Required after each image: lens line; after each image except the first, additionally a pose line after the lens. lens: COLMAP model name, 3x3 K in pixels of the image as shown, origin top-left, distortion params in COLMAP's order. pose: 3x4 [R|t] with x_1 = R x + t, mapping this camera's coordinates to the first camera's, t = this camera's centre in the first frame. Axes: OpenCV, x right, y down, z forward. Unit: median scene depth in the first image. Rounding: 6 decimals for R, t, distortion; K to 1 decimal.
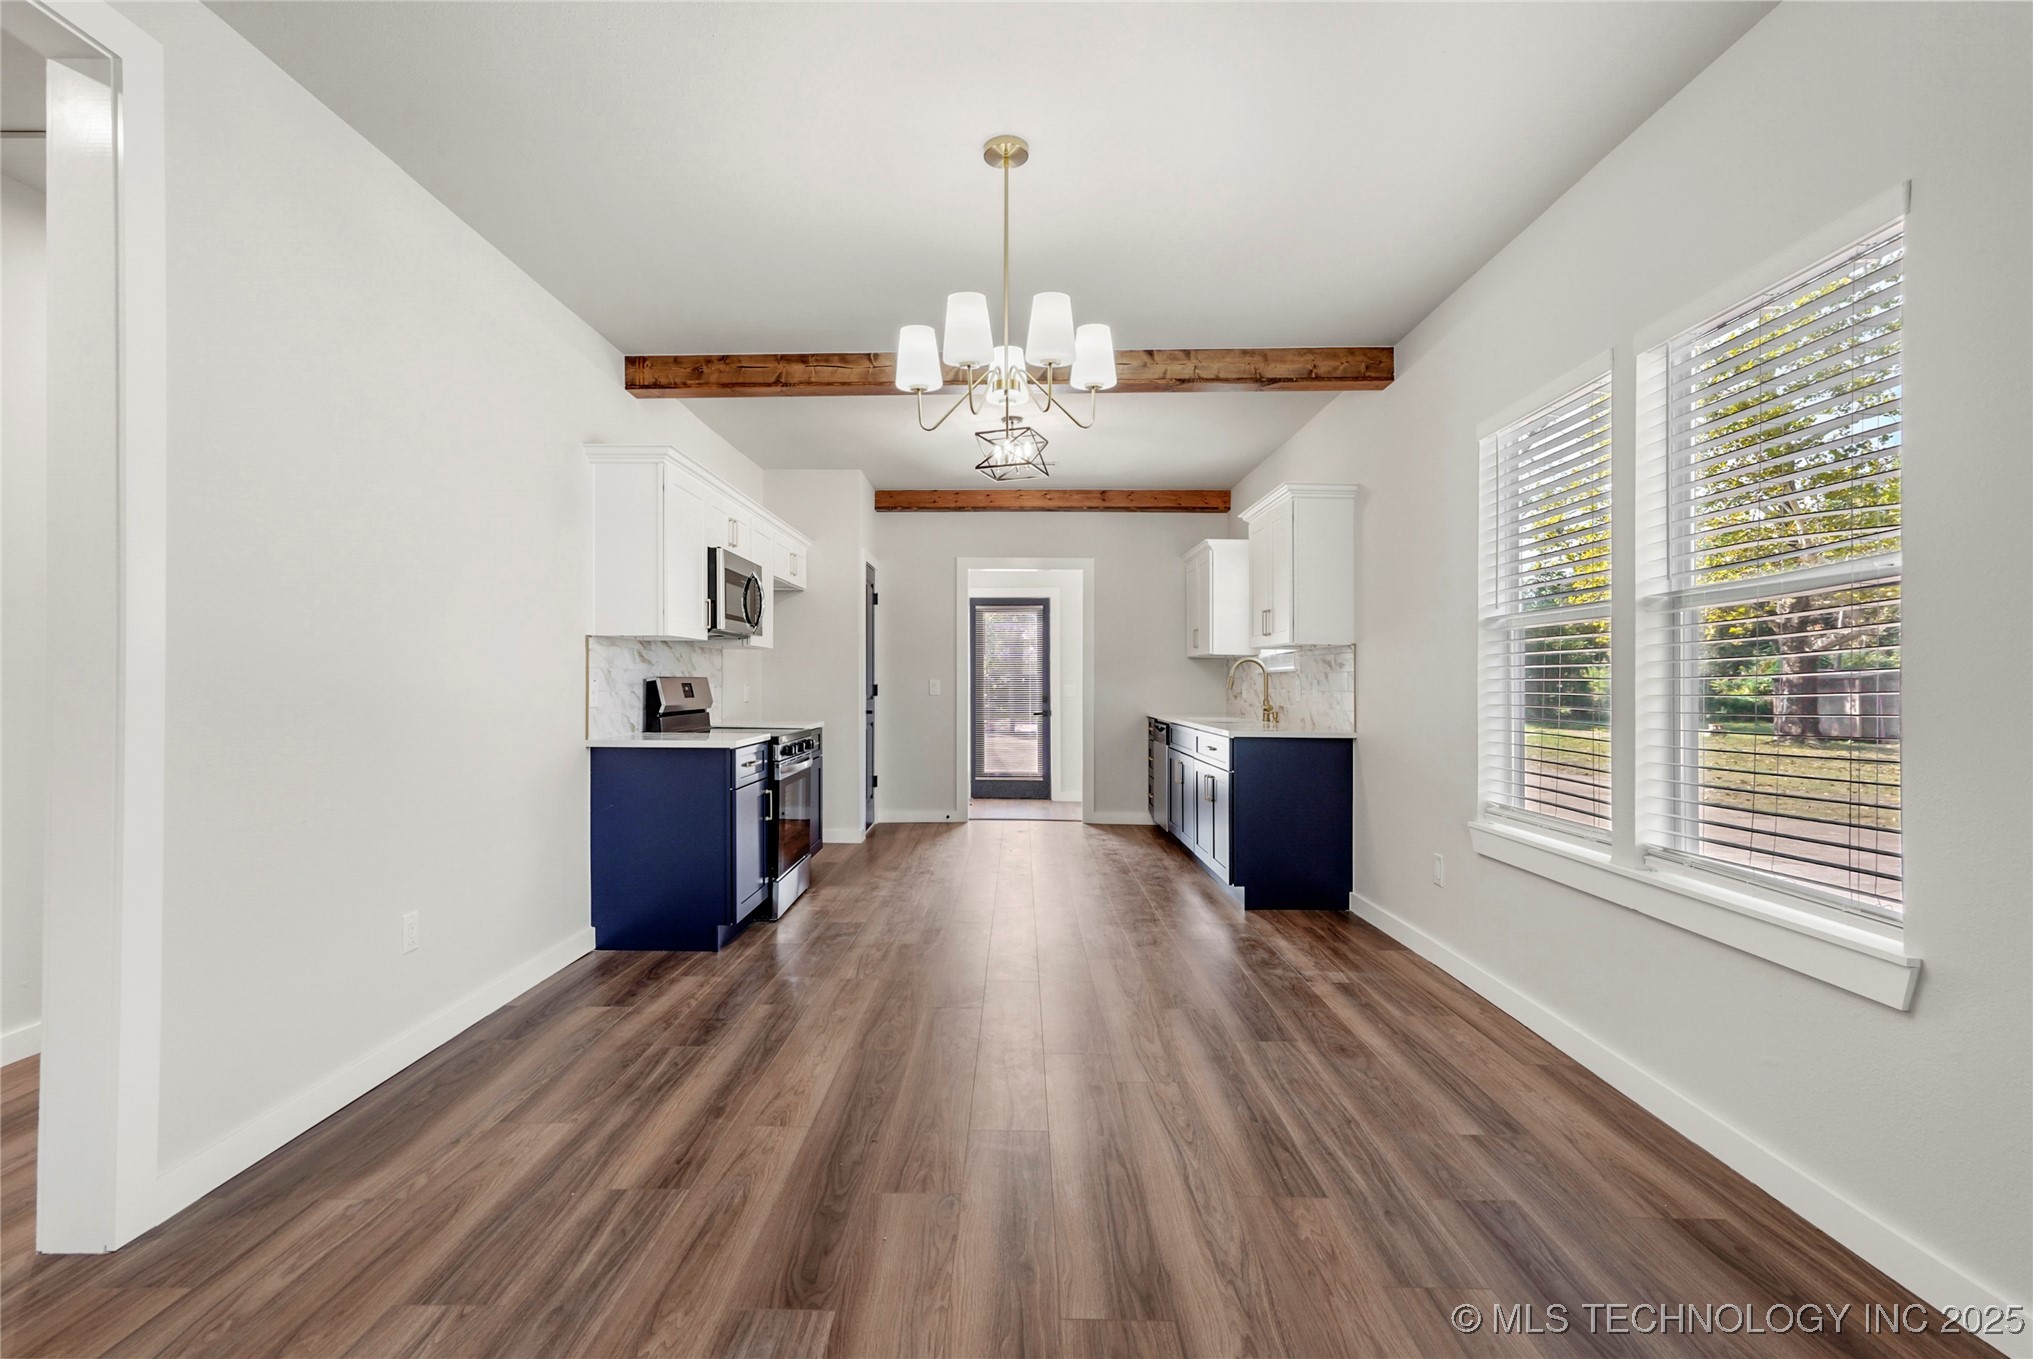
lens RADIAL K [[944.5, 0, 983.2], [0, 944.5, 679.8], [0, 0, 1]] dist [0.000081, 0.000181]
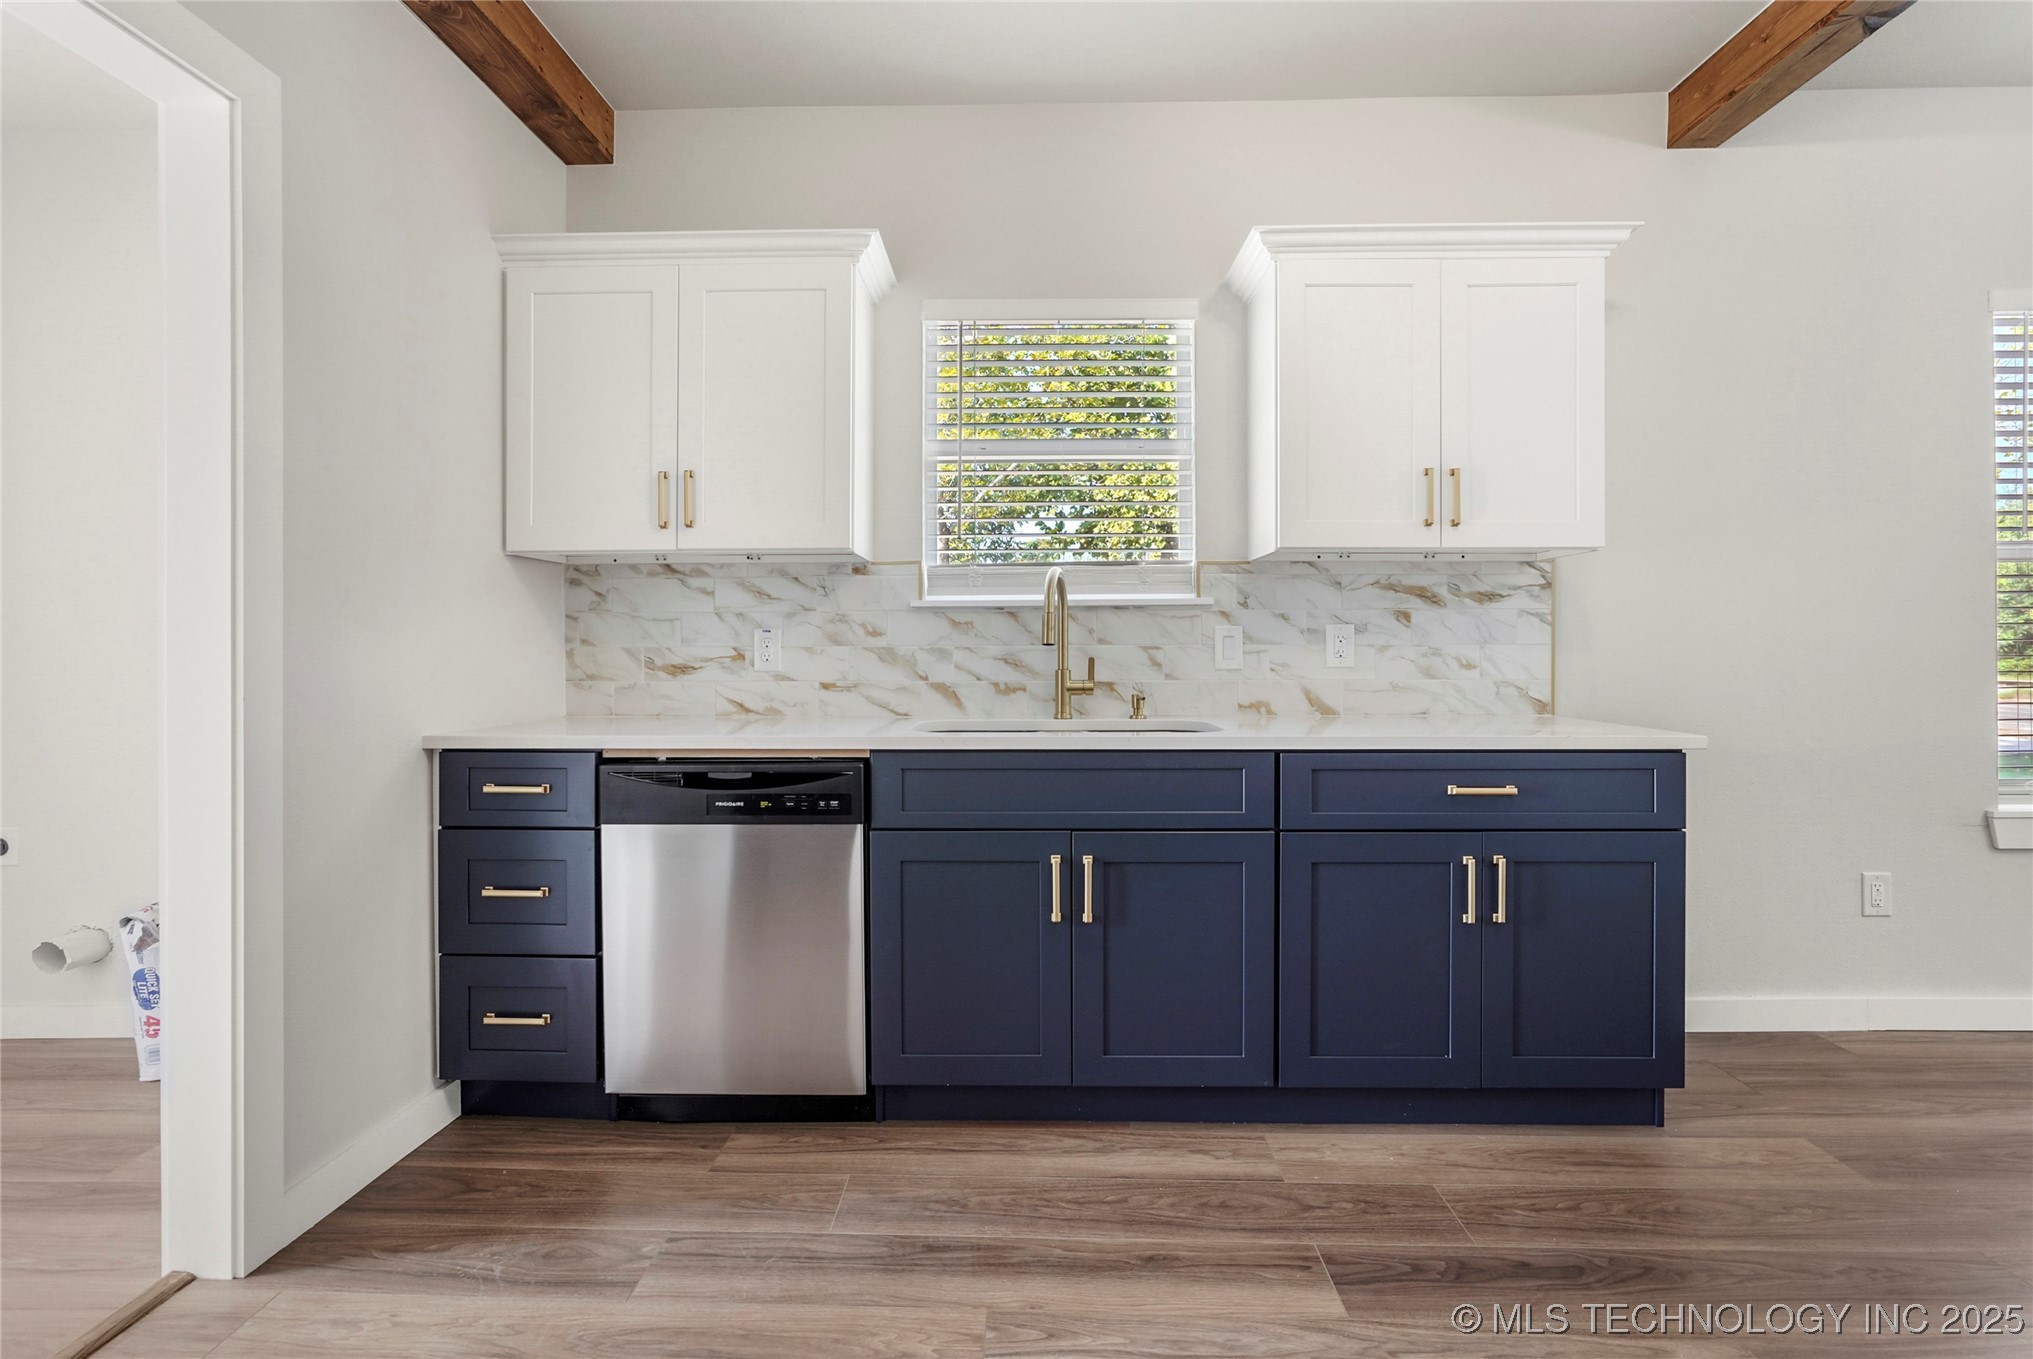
lens RADIAL K [[975.1, 0, 1017.2], [0, 975.1, 649.8], [0, 0, 1]] dist [-0.000517, 0.000070]
pose [[-0.012903, -0.008445, 0.999881, -0.159943], [0.000715, 0.999964, 0.008455, 0.008916], [-0.999916, 0.000824, -0.012897, 1.126479]]
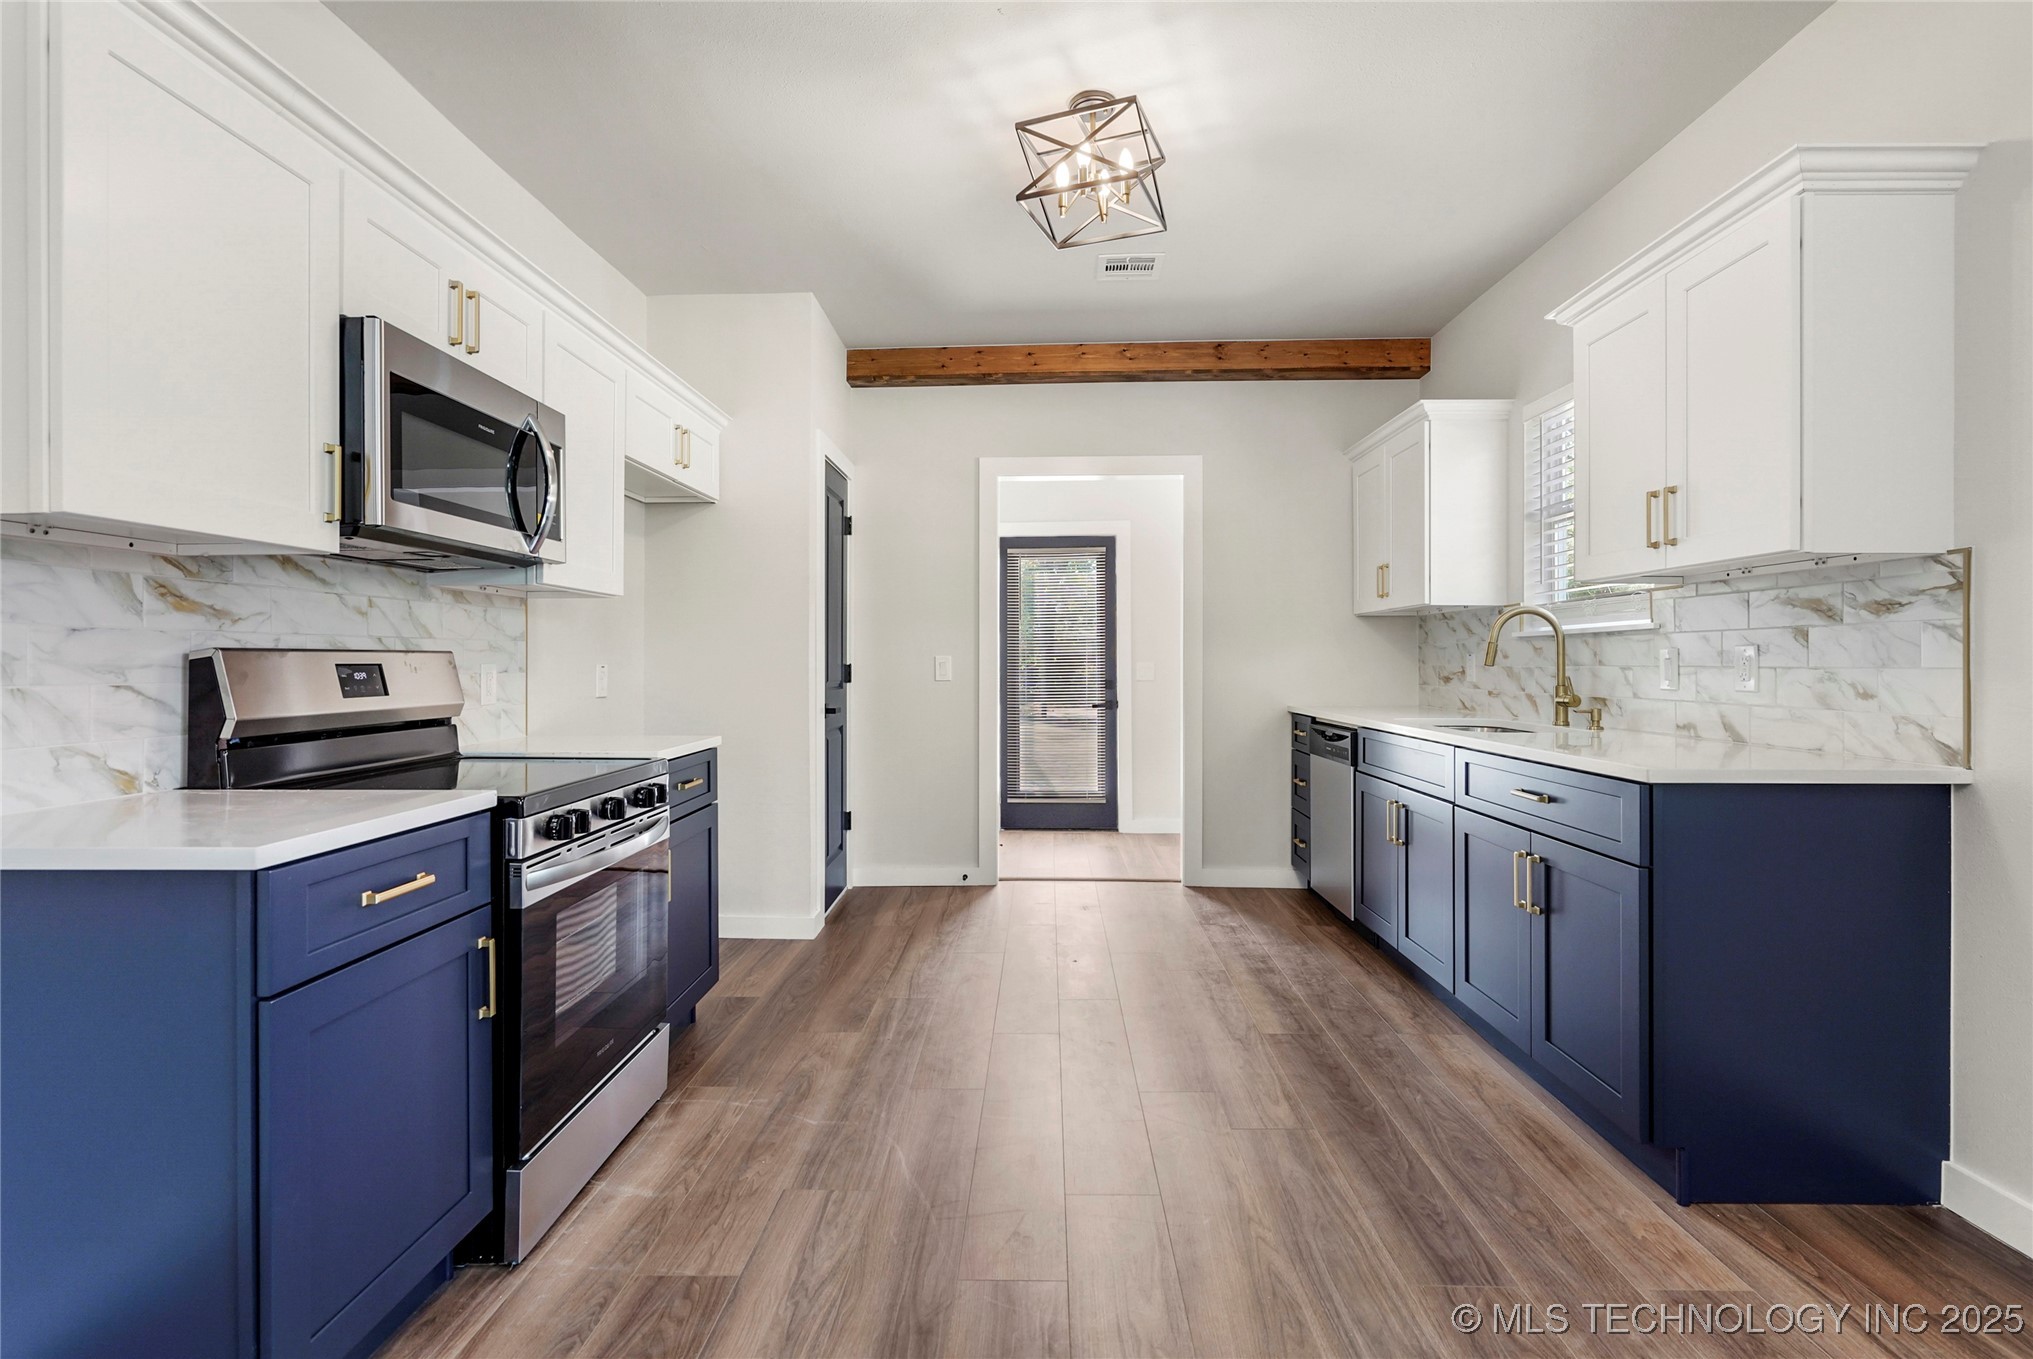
lens RADIAL K [[974.6, 0, 1014.7], [0, 974.6, 659.5], [0, 0, 1]] dist [-0.000498, 0.000093]
pose [[0.999946, -0.008685, 0.005764, -0.011661], [0.008690, 0.999962, -0.000829, 0.004495], [-0.005756, 0.000879, 0.999983, 0.497110]]
